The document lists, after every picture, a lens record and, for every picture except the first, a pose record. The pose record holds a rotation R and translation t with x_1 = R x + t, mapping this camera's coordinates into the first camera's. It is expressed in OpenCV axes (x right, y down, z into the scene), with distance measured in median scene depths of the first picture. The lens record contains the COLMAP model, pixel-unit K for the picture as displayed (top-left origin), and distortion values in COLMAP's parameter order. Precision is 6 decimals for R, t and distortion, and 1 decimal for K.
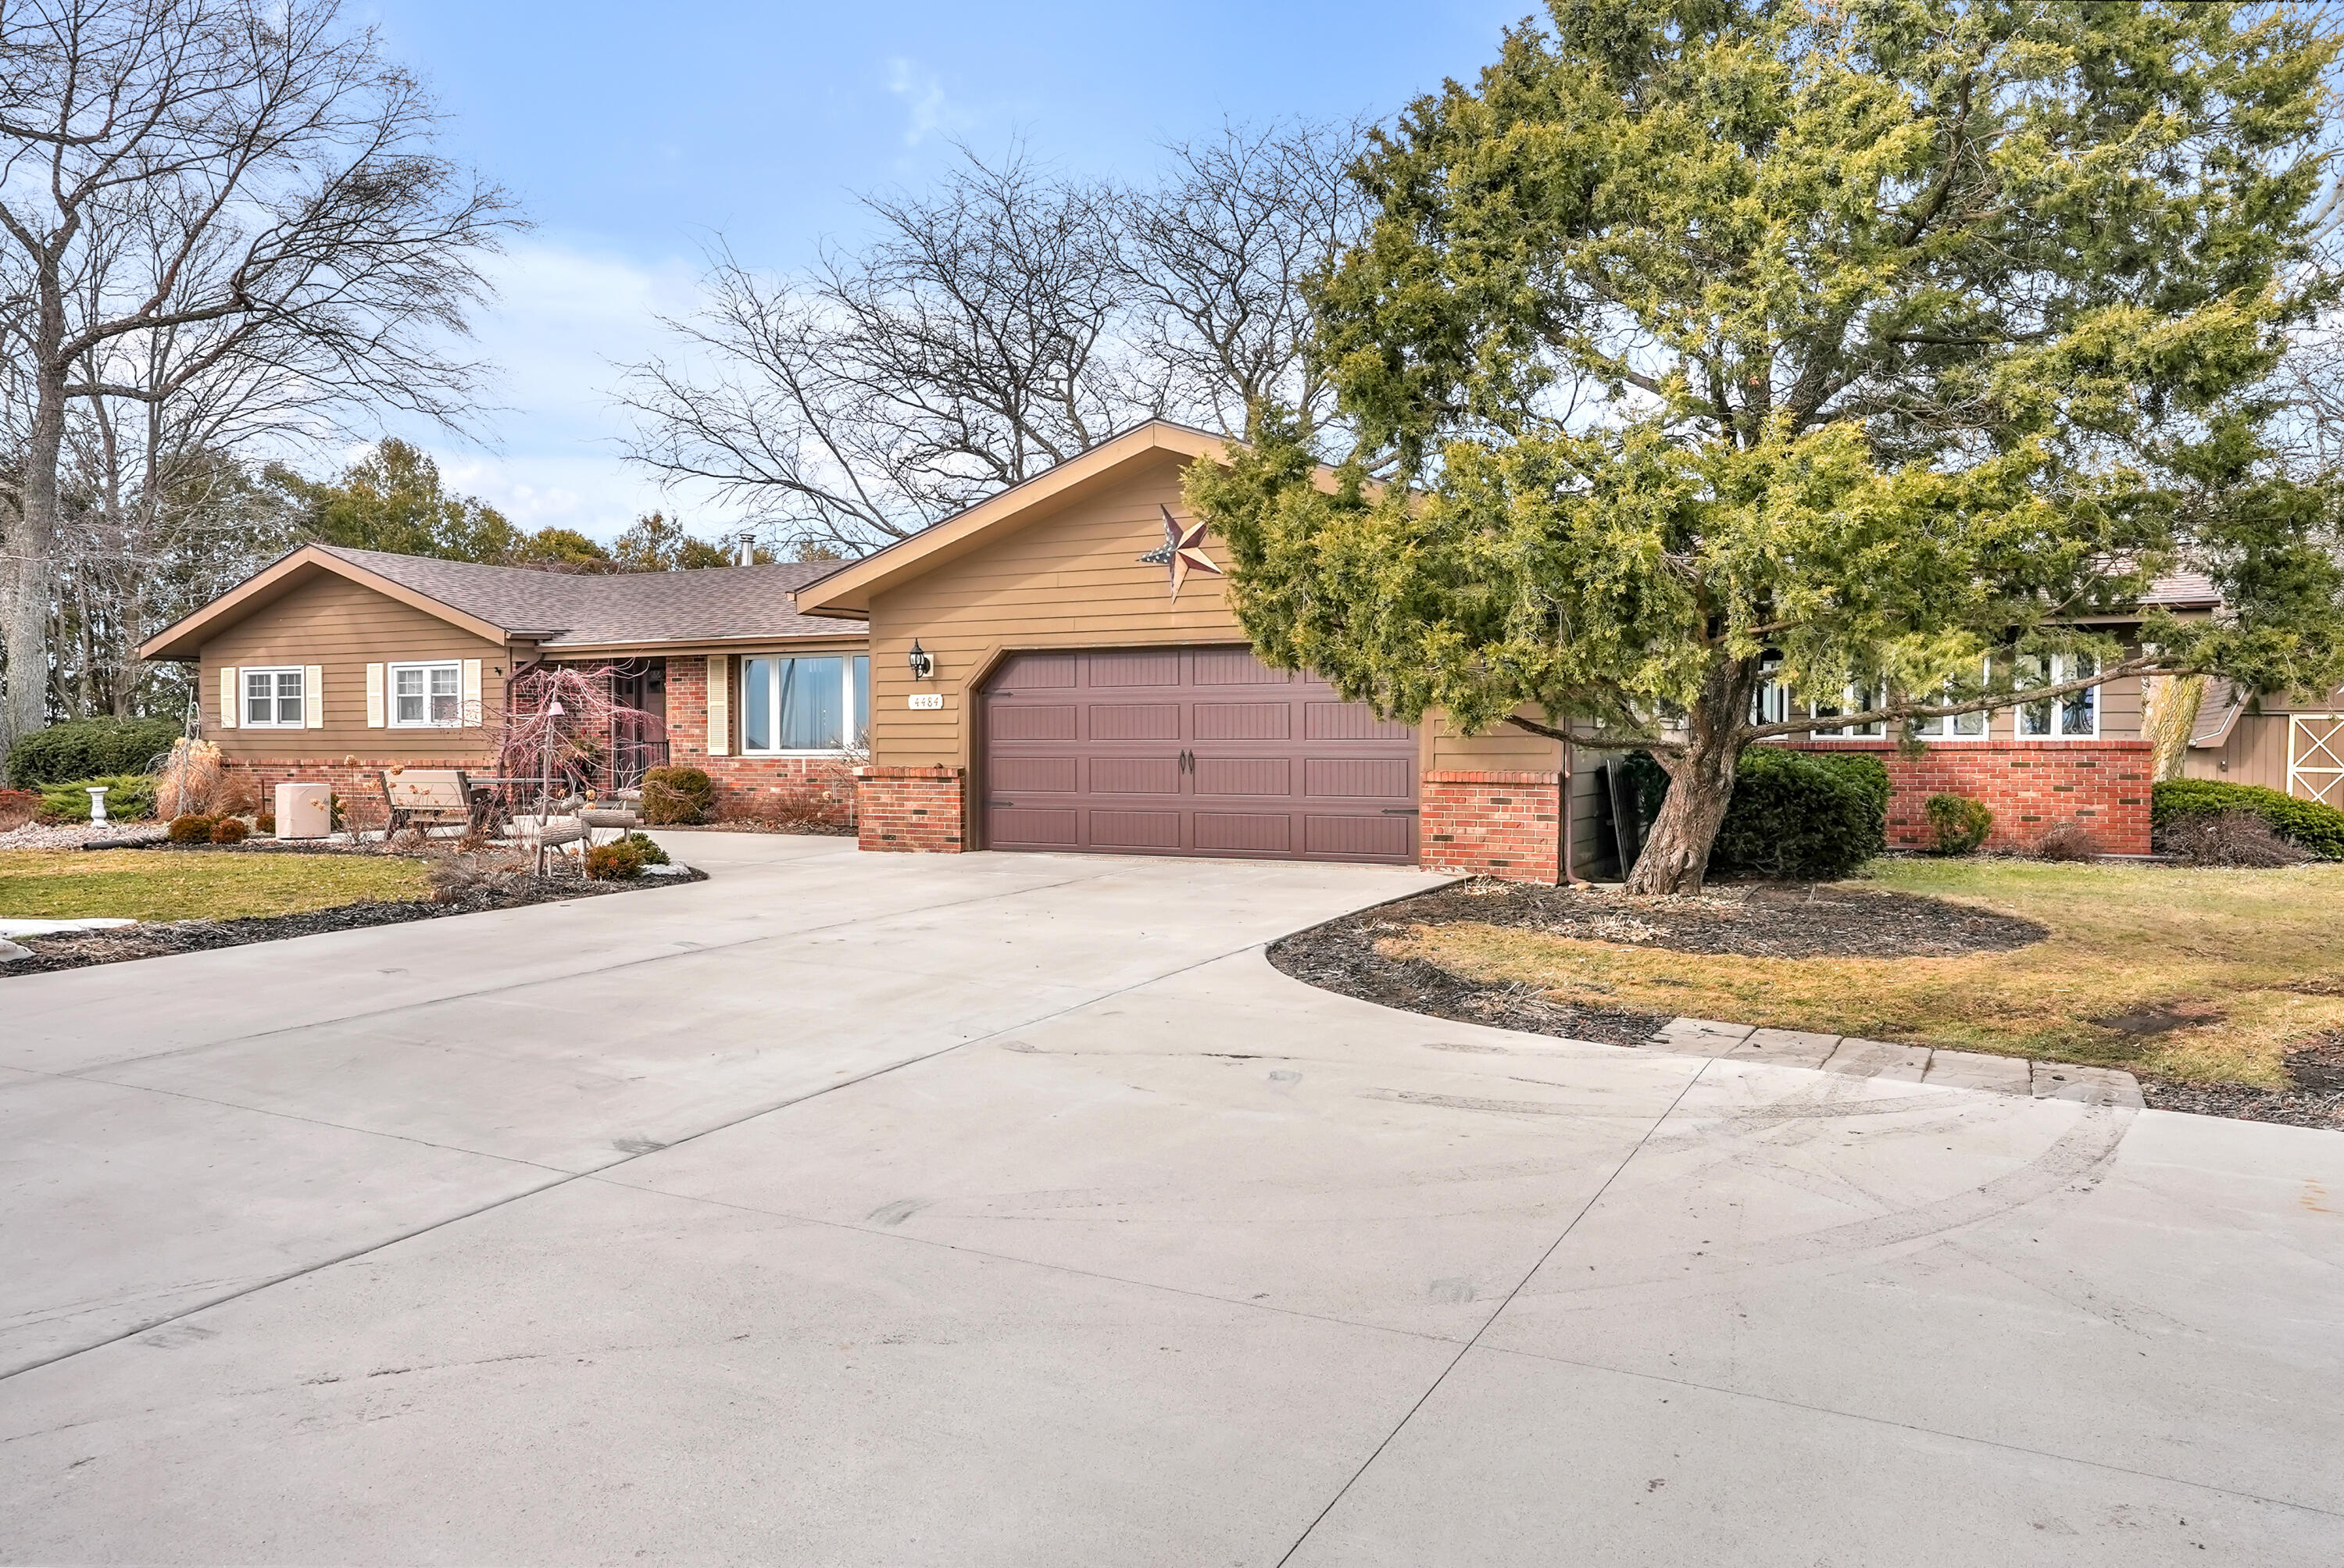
lens RADIAL K [[1625.2, 0, 1171.9], [0, 1625.2, 792.4], [0, 0, 1]] dist [0.015156, 0.003563]
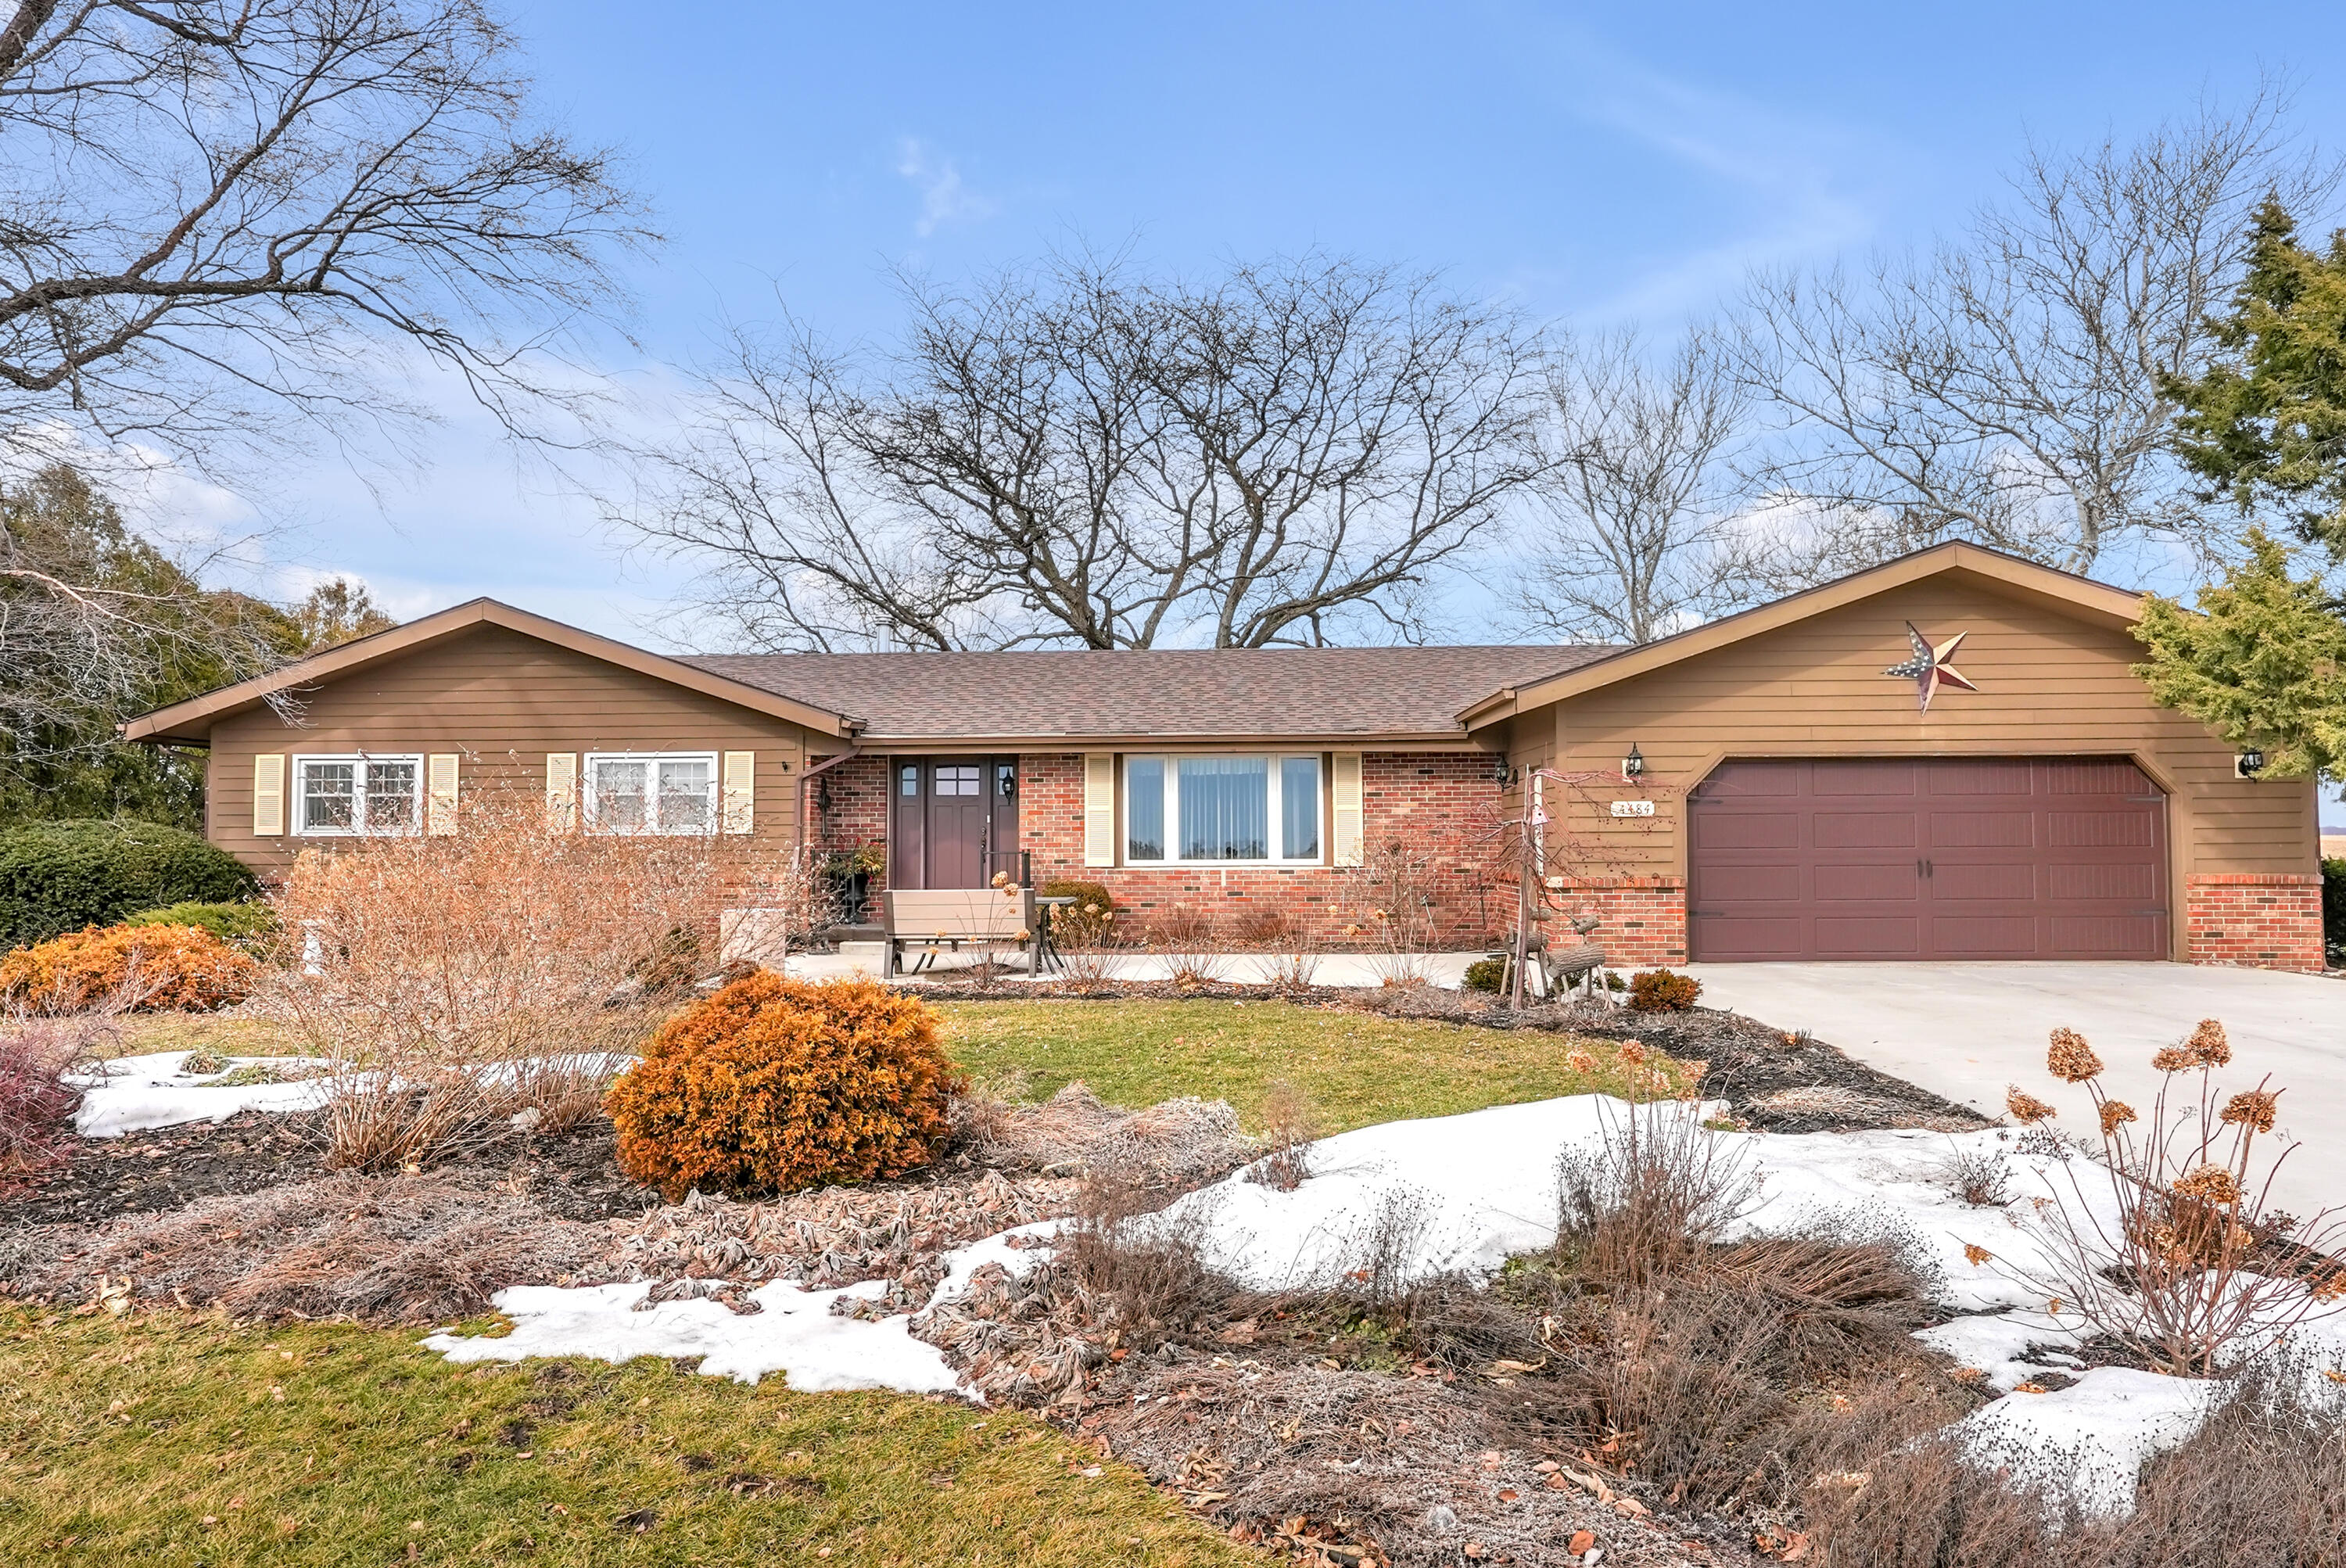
lens RADIAL K [[1479.7, 0, 1172.2], [0, 1479.7, 778.7], [0, 0, 1]] dist [-0.007289, -0.001530]
pose [[0.897270, 0.017068, 0.441152, -0.599559], [0.017267, 0.997131, -0.073698, -0.010674], [-0.441144, 0.073745, 0.894401, 0.262250]]
